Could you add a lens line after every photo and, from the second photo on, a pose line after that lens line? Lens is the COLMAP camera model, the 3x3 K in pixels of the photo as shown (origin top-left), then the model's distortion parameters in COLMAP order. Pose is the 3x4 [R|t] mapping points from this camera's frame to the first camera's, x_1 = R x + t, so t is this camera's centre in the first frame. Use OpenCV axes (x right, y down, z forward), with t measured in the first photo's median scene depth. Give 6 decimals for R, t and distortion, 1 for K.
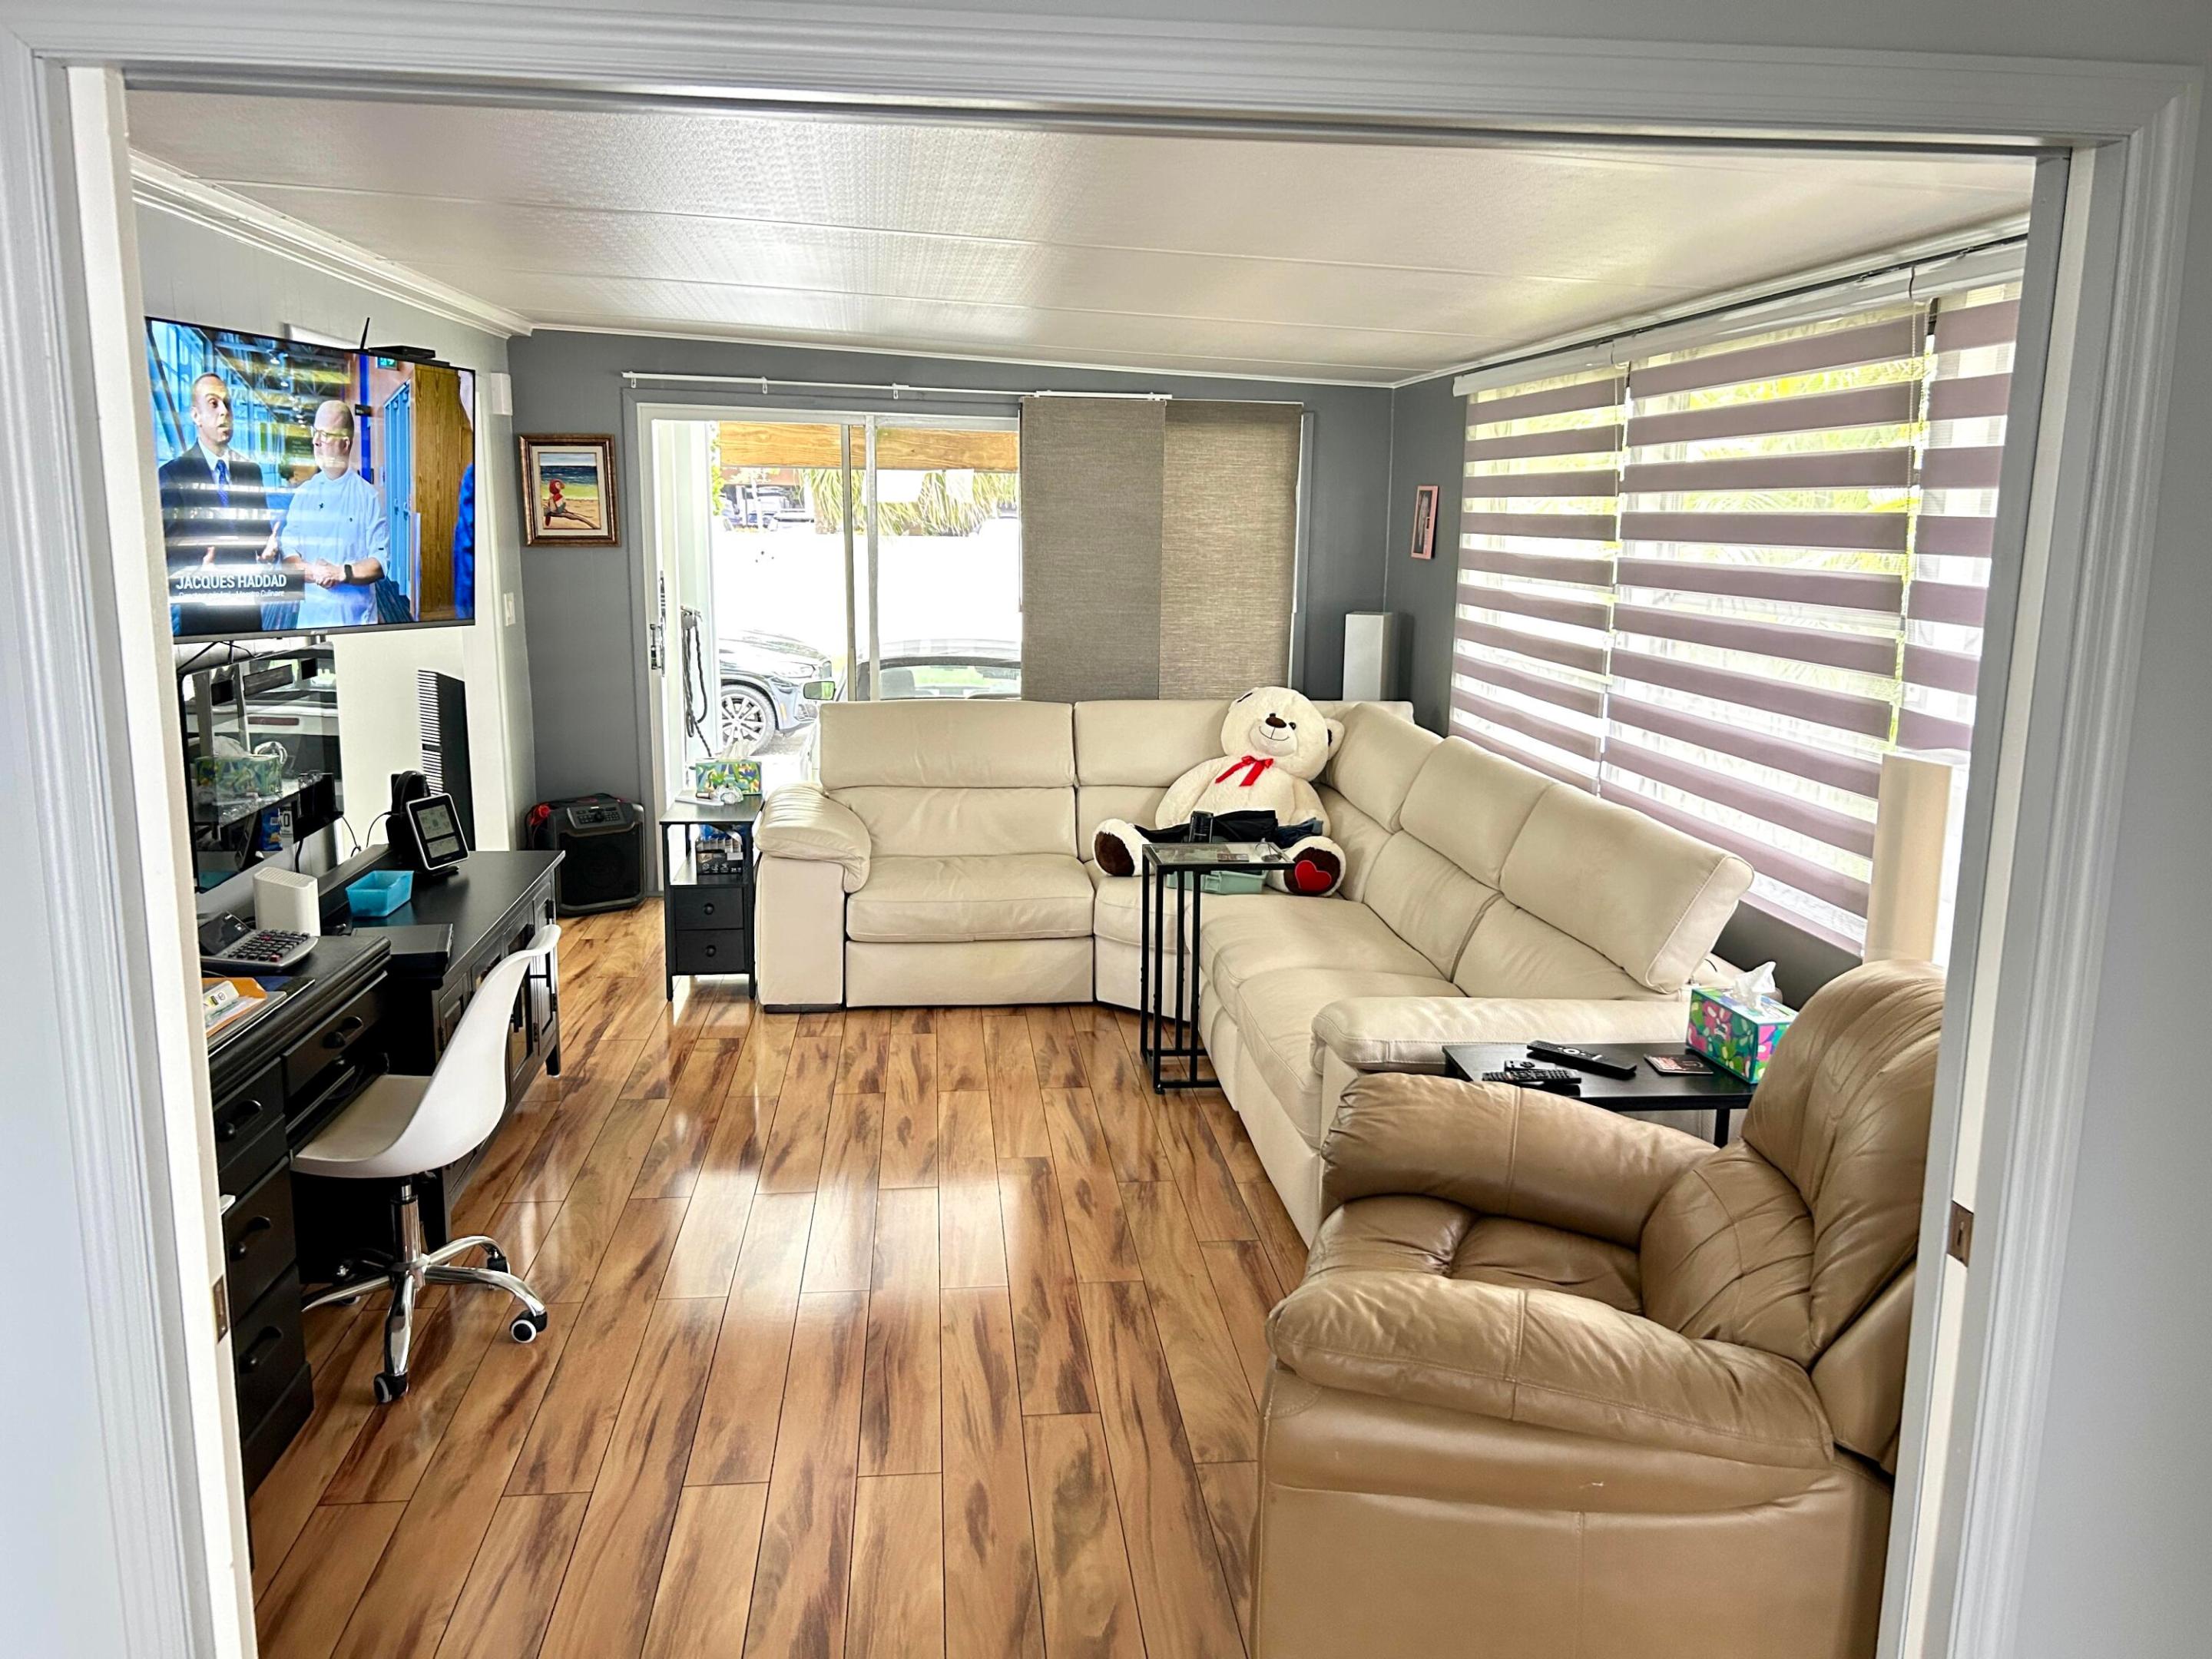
lens RADIAL K [[1668.2, 0, 1105.6], [0, 1668.2, 825.7], [0, 0, 1]] dist [0.001281, 0.003445]
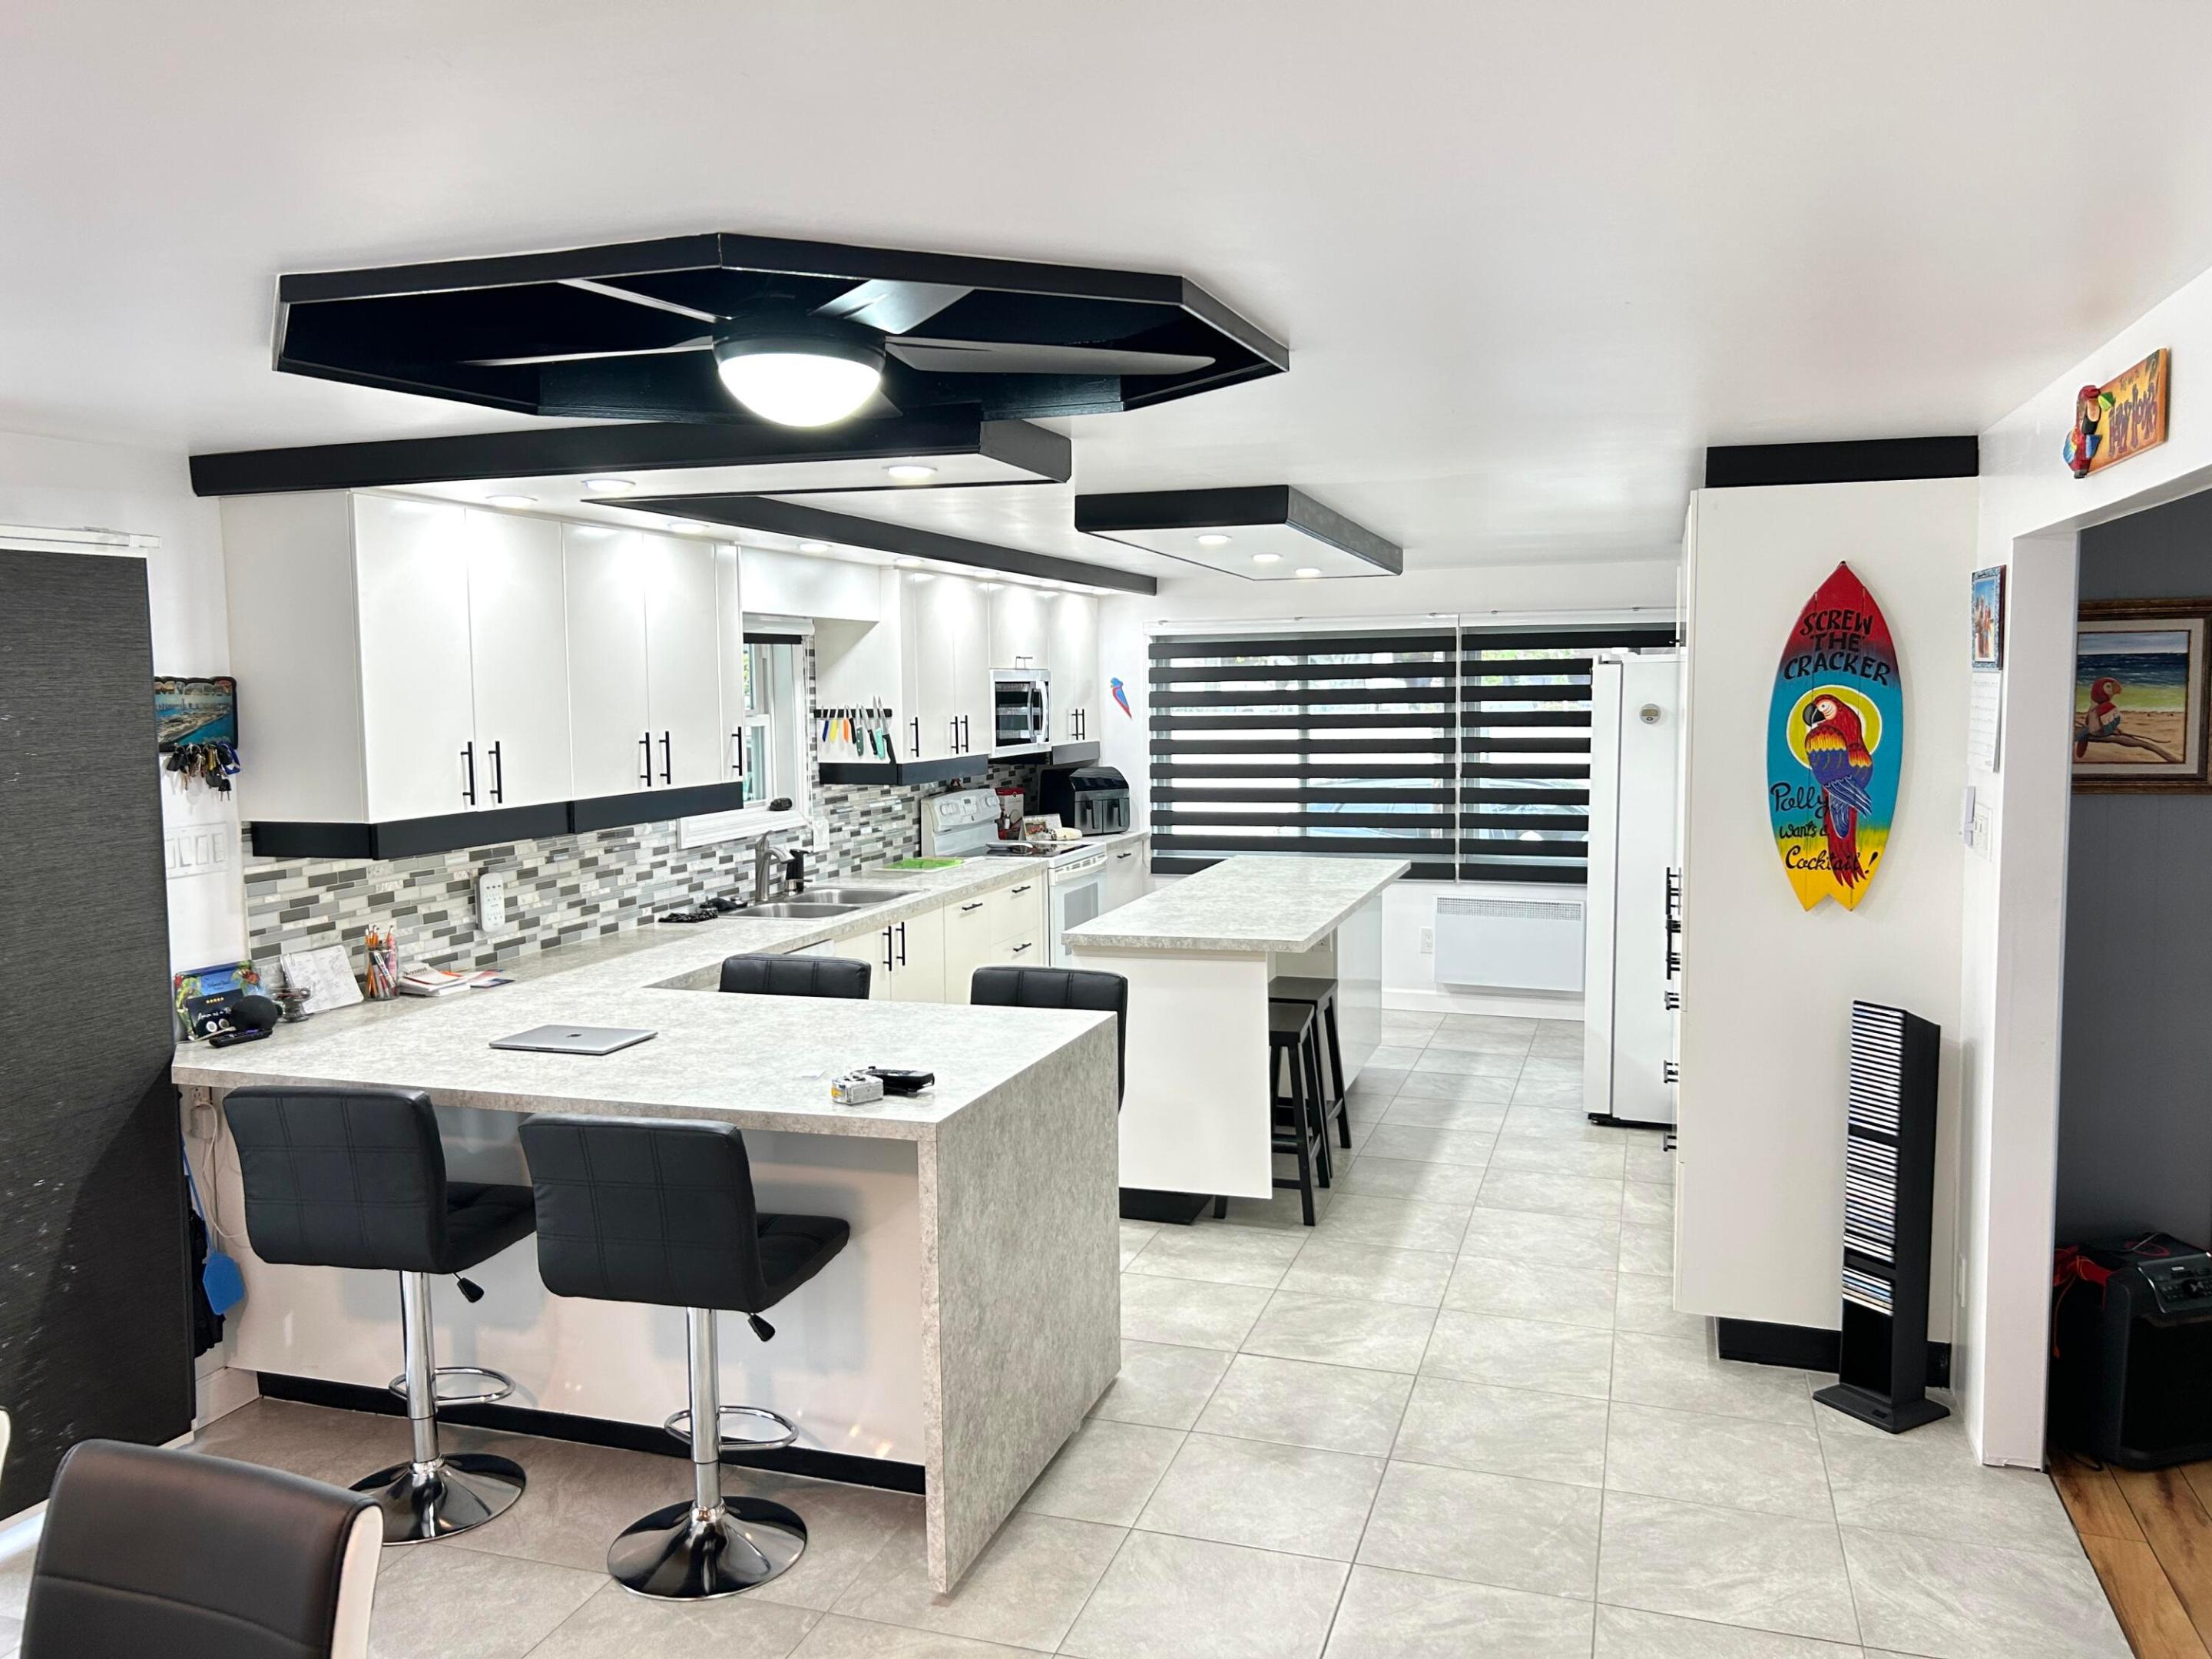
lens RADIAL K [[1668.2, 0, 1107.9], [0, 1668.2, 828.8], [0, 0, 1]] dist [0.001281, 0.003445]
pose [[0.914849, 0.018078, -0.403391, -0.410121], [-0.058302, 0.994443, -0.087655, -0.085338], [0.399565, 0.103709, 0.910820, 0.344489]]
